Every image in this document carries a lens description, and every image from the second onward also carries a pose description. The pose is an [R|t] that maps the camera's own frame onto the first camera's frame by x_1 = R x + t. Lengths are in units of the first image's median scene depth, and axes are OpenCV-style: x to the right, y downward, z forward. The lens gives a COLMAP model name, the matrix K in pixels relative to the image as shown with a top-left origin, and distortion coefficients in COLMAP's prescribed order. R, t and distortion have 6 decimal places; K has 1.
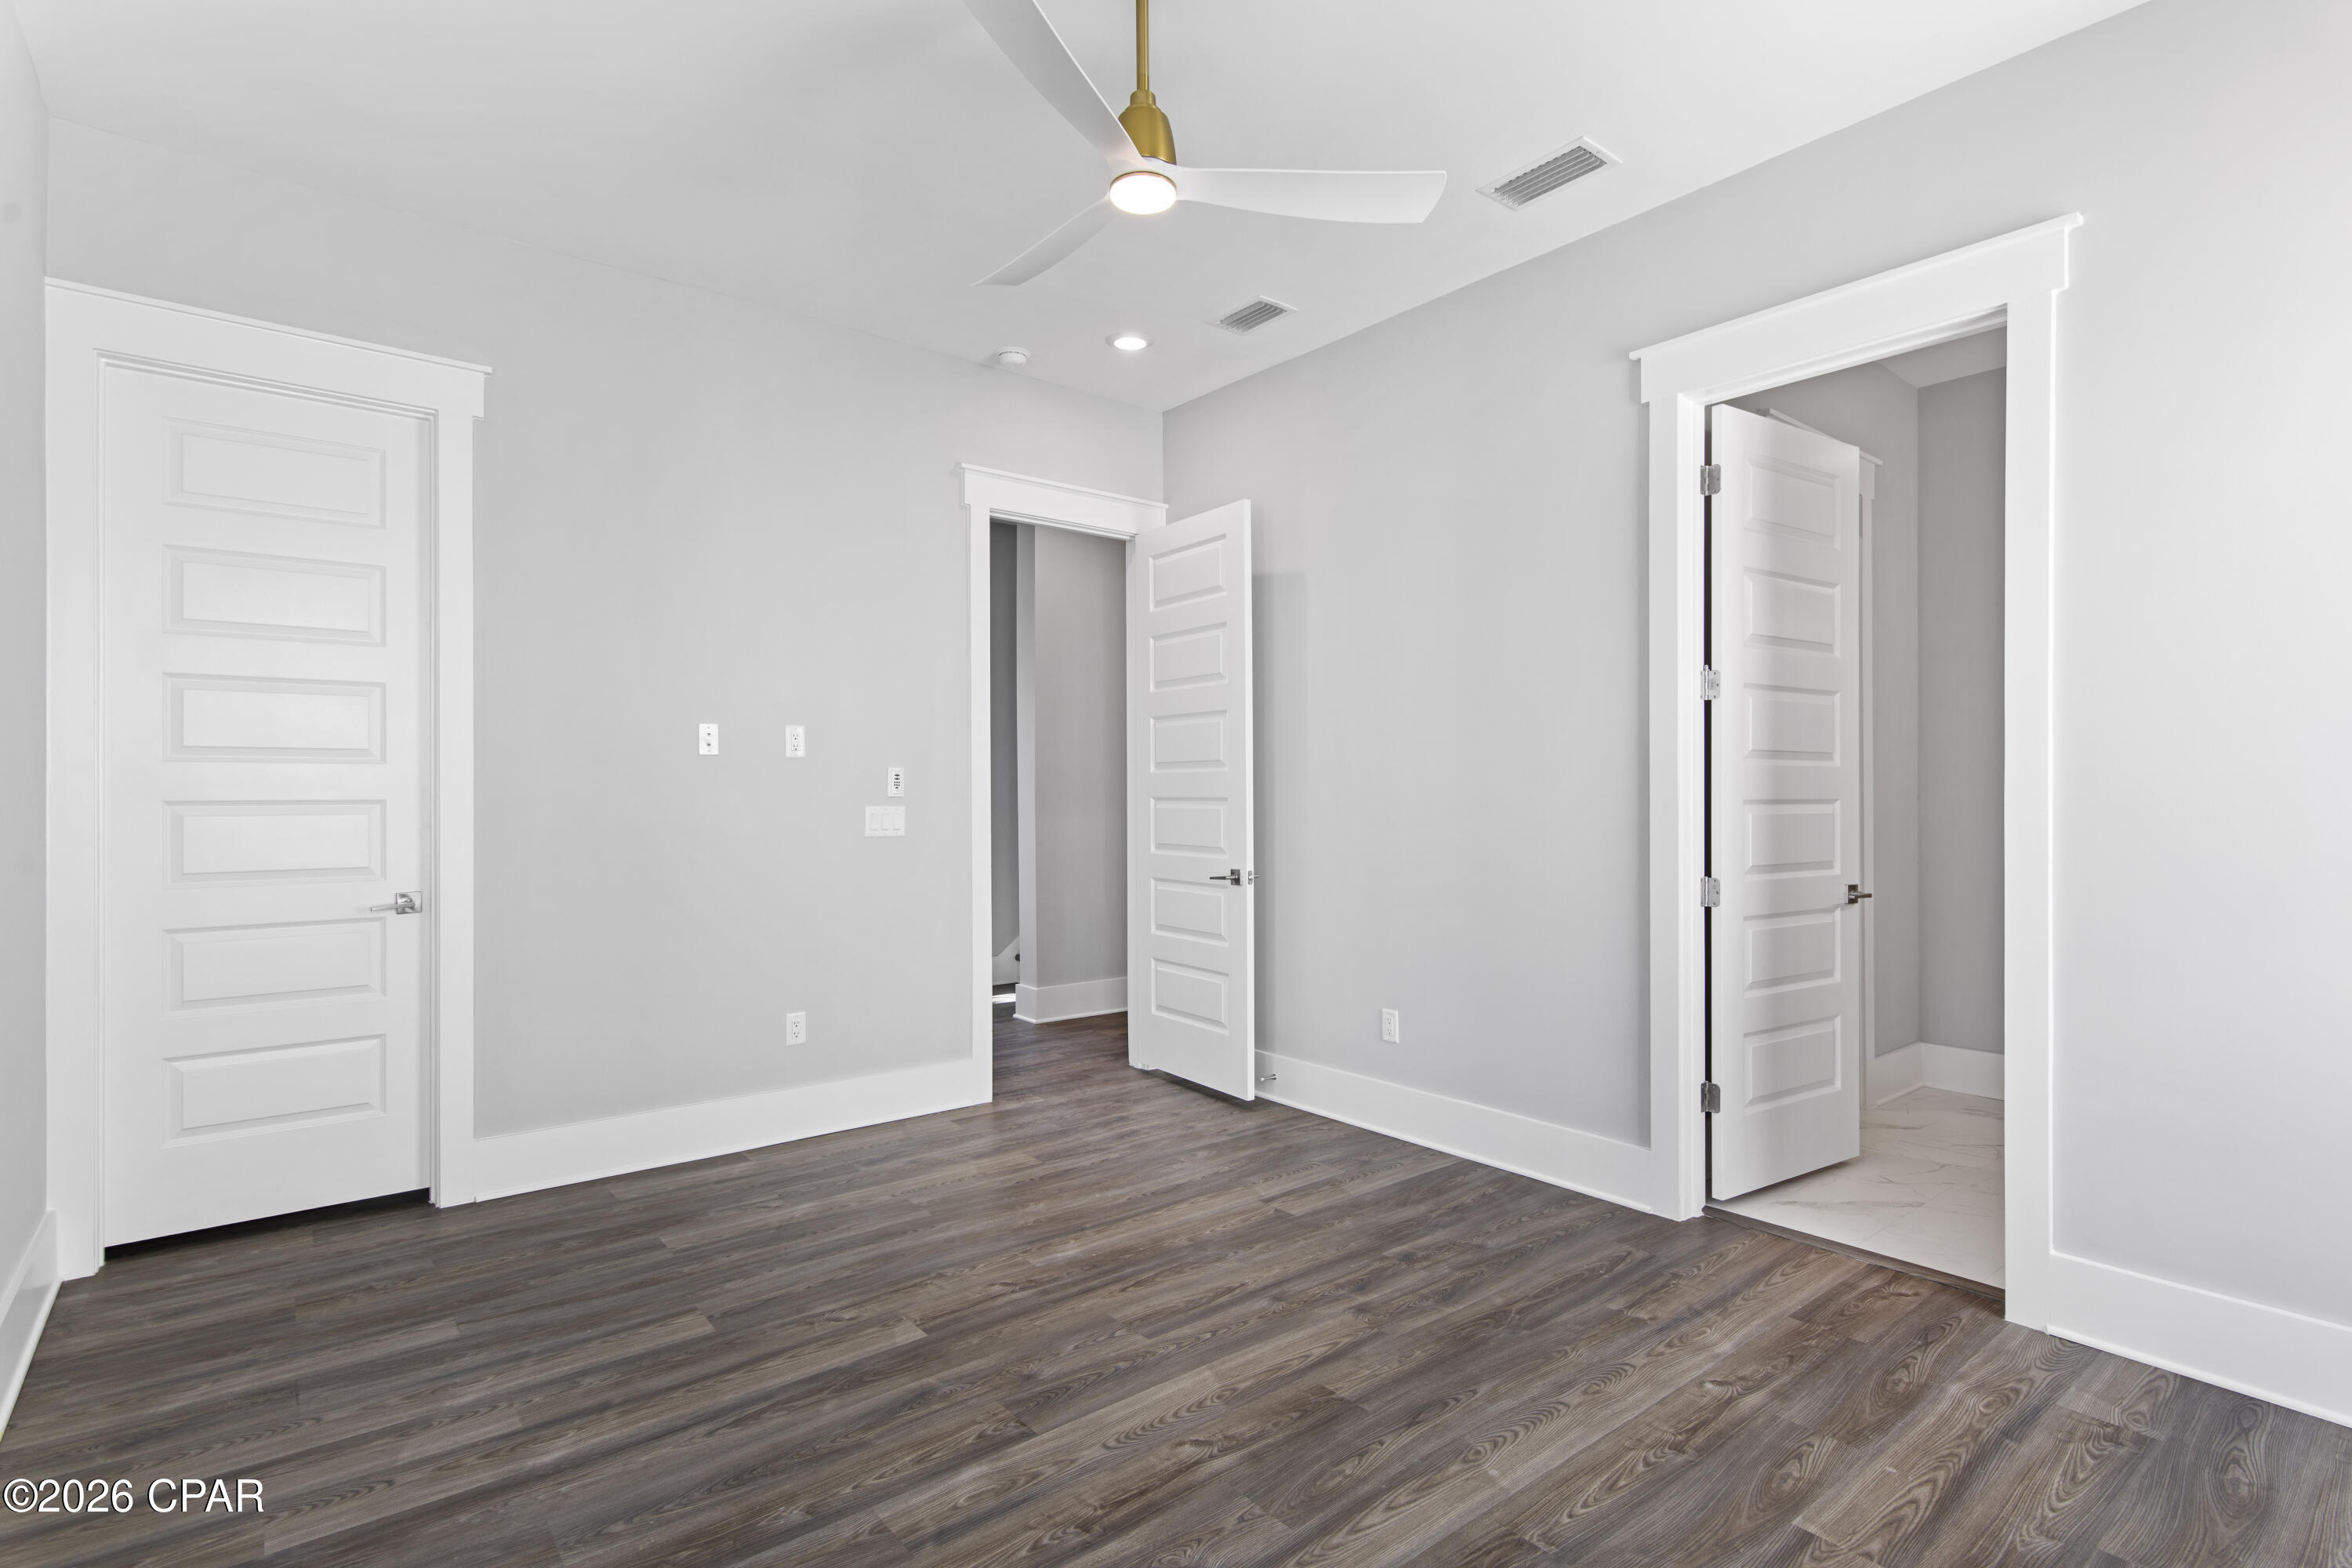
lens RADIAL K [[1143.3, 0, 1178.9], [0, 1143.3, 790.0], [0, 0, 1]] dist [0.004200, -0.001405]
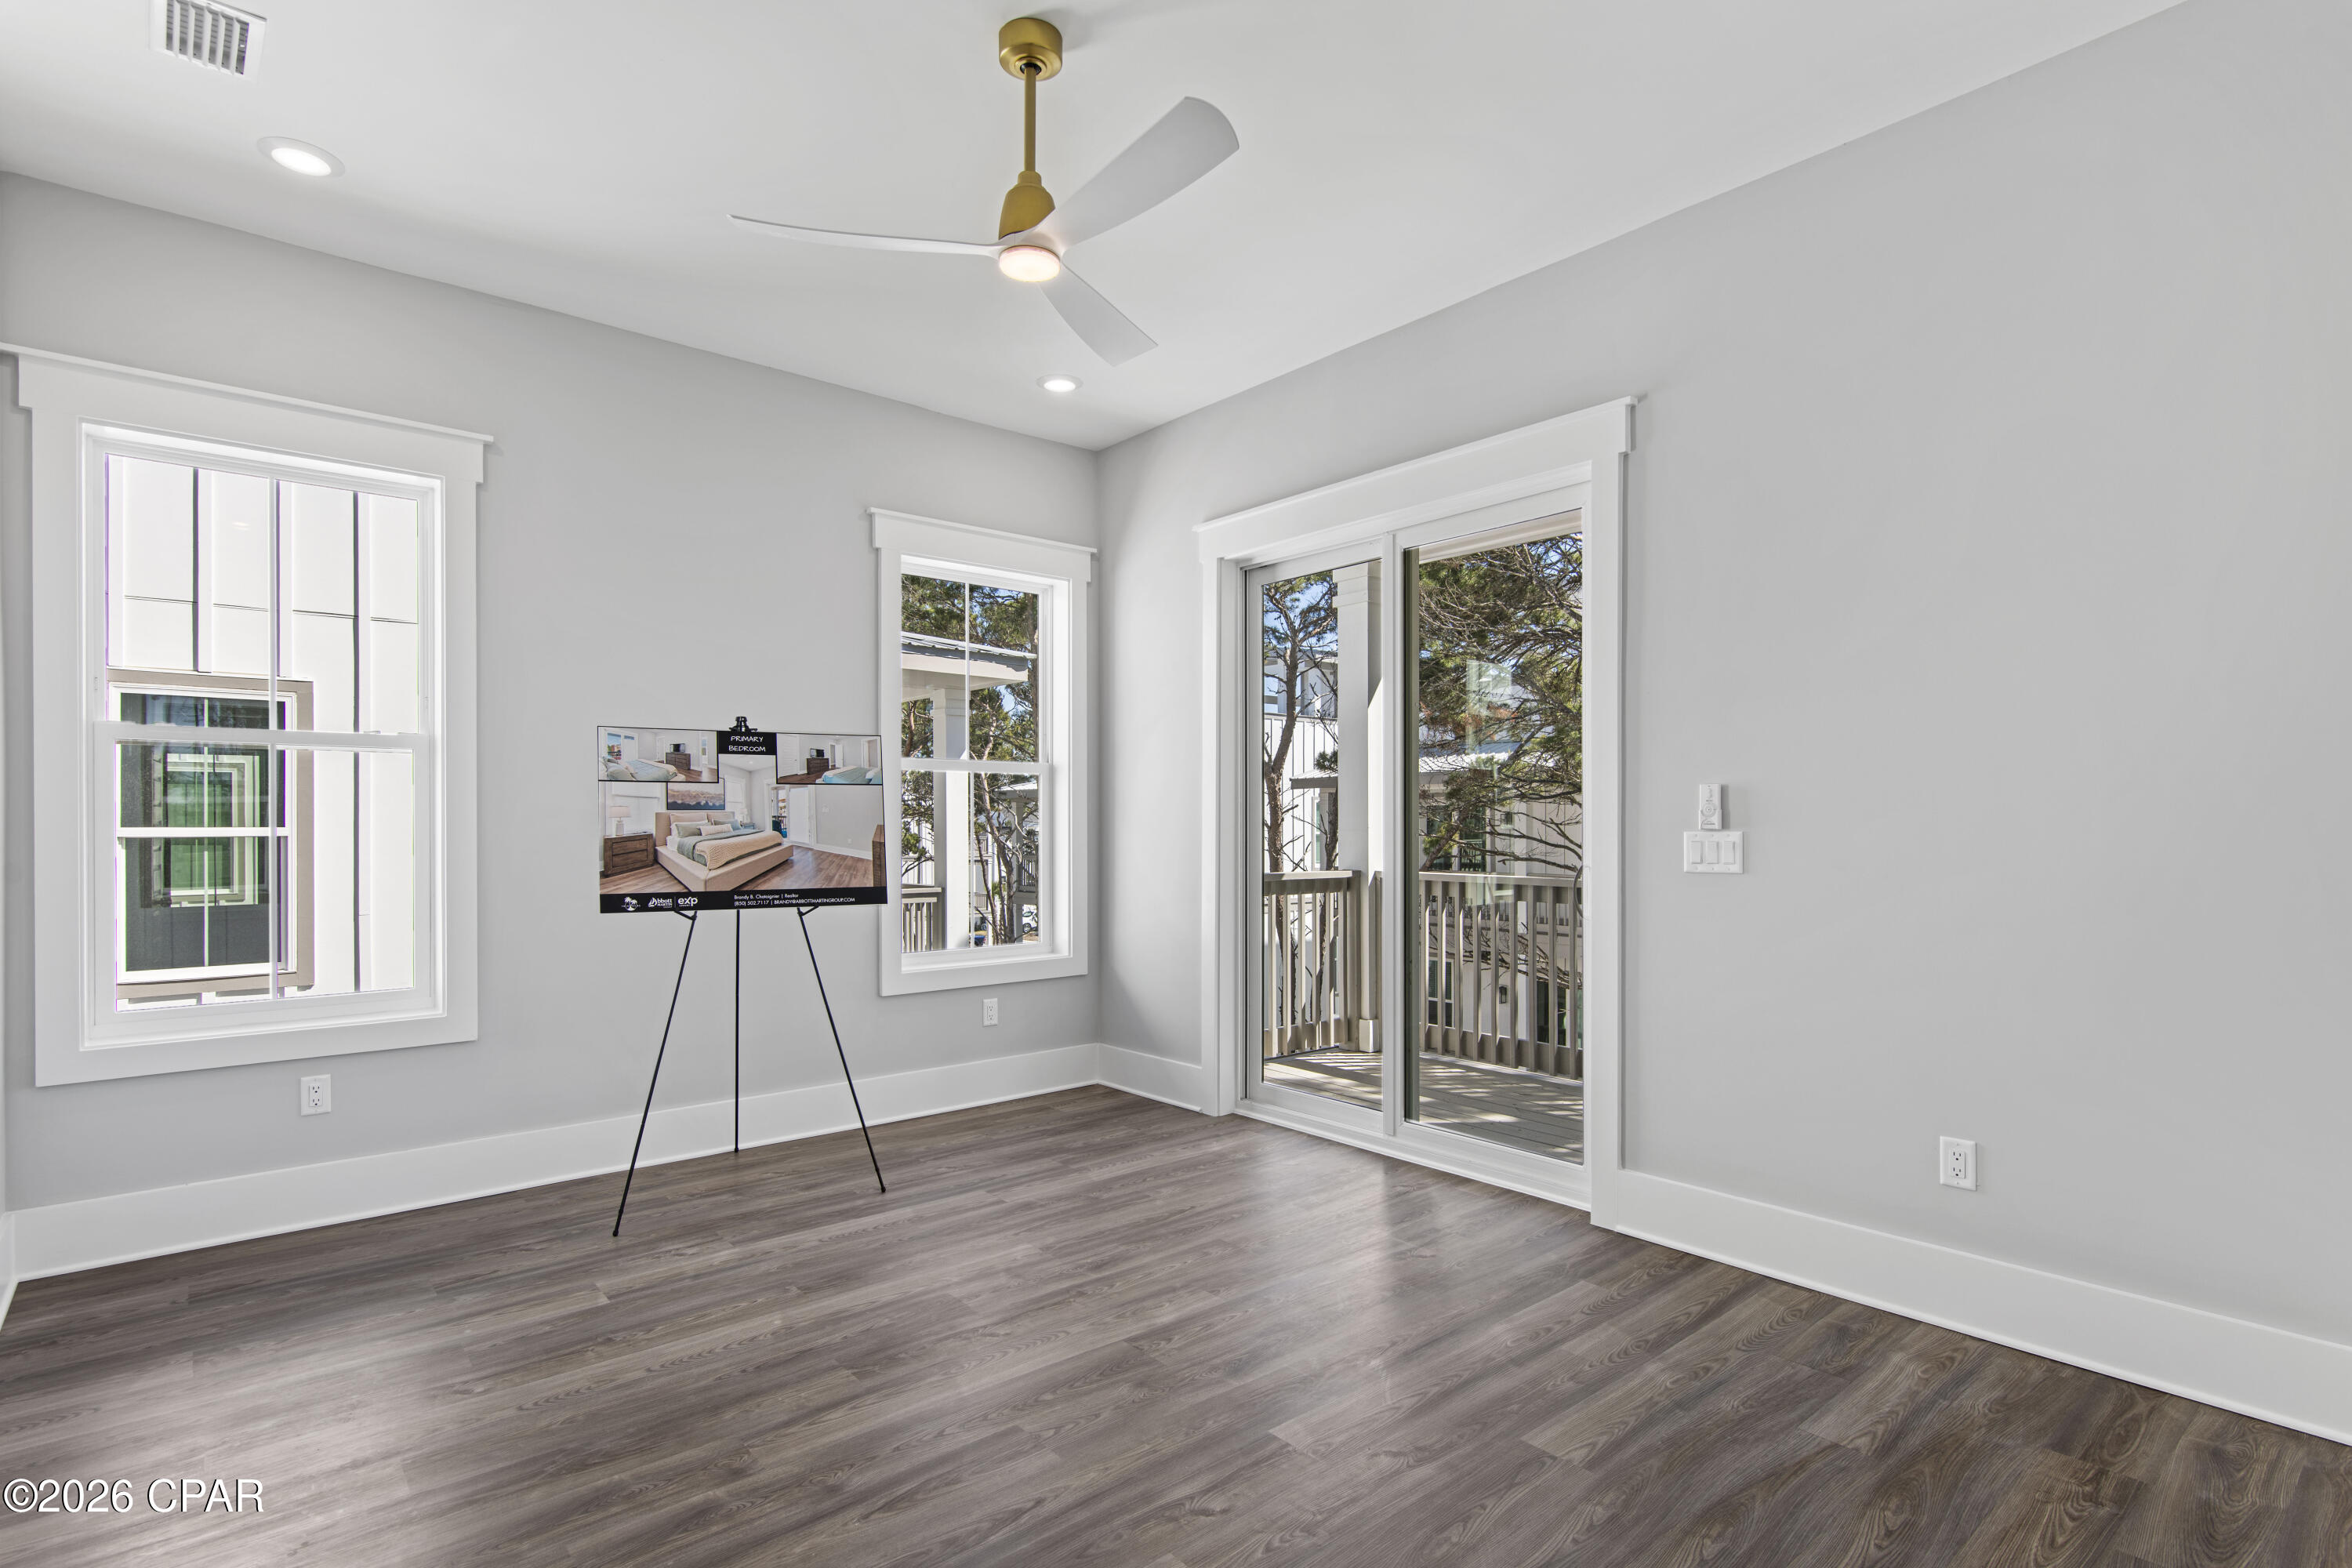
lens RADIAL K [[1169.1, 0, 1177.1], [0, 1169.1, 829.0], [0, 0, 1]] dist [0.003131, 0.000617]
pose [[-0.999740, 0.002423, -0.022653, -0.136431], [0.002415, 0.999997, 0.000366, 0.015315], [0.022654, 0.000311, -0.999743, 1.983677]]
